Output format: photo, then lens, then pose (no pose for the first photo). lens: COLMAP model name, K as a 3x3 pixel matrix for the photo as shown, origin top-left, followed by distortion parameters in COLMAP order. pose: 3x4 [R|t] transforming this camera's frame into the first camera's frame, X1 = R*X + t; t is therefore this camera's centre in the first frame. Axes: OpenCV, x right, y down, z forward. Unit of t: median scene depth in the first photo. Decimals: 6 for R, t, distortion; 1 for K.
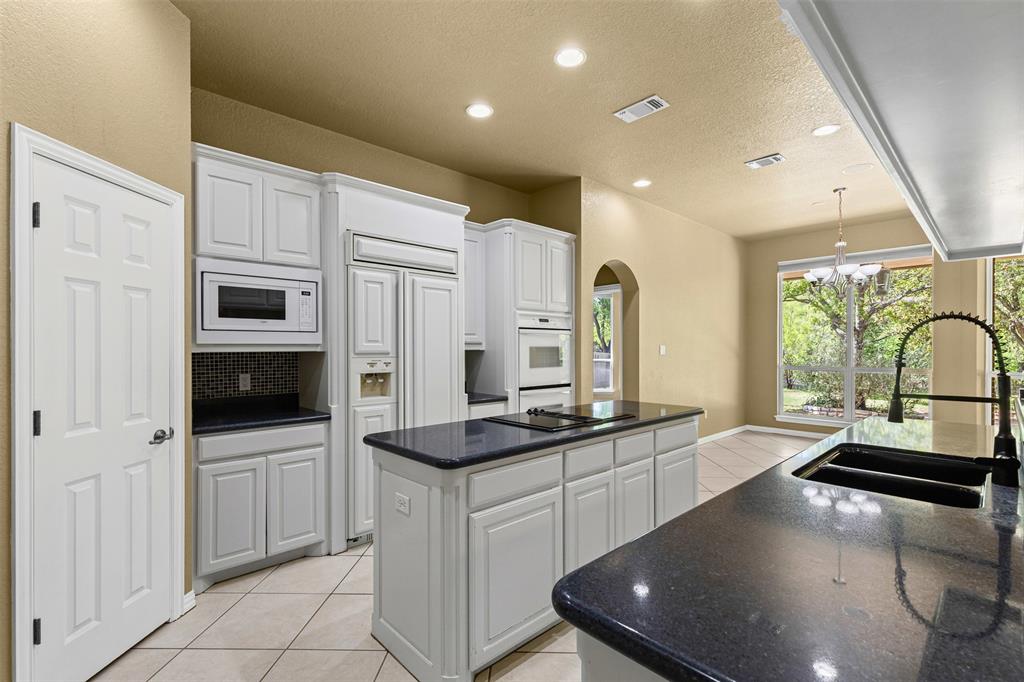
lens RADIAL K [[462.1, 0, 520.3], [0, 462.1, 348.7], [0, 0, 1]] dist [0.008008, -0.002593]
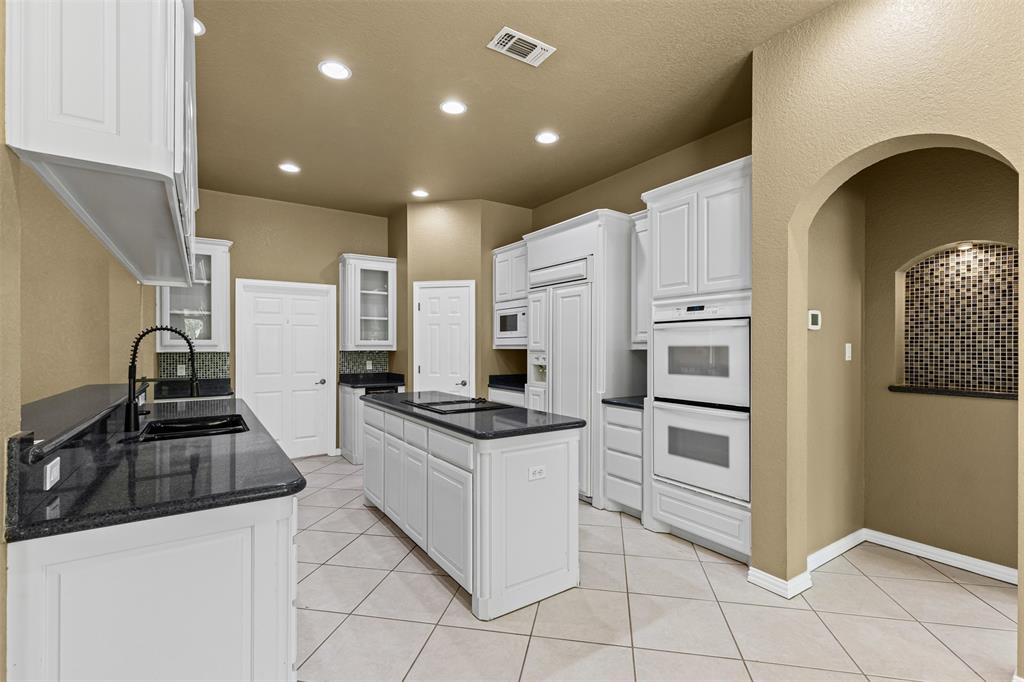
lens RADIAL K [[462.1, 0, 518.4], [0, 462.1, 346.6], [0, 0, 1]] dist [0.008008, -0.002593]
pose [[-0.166048, 0.002796, -0.986114, 0.790551], [-0.001191, 0.999995, 0.003036, -0.004923], [0.986117, 0.001679, -0.166044, 0.851695]]
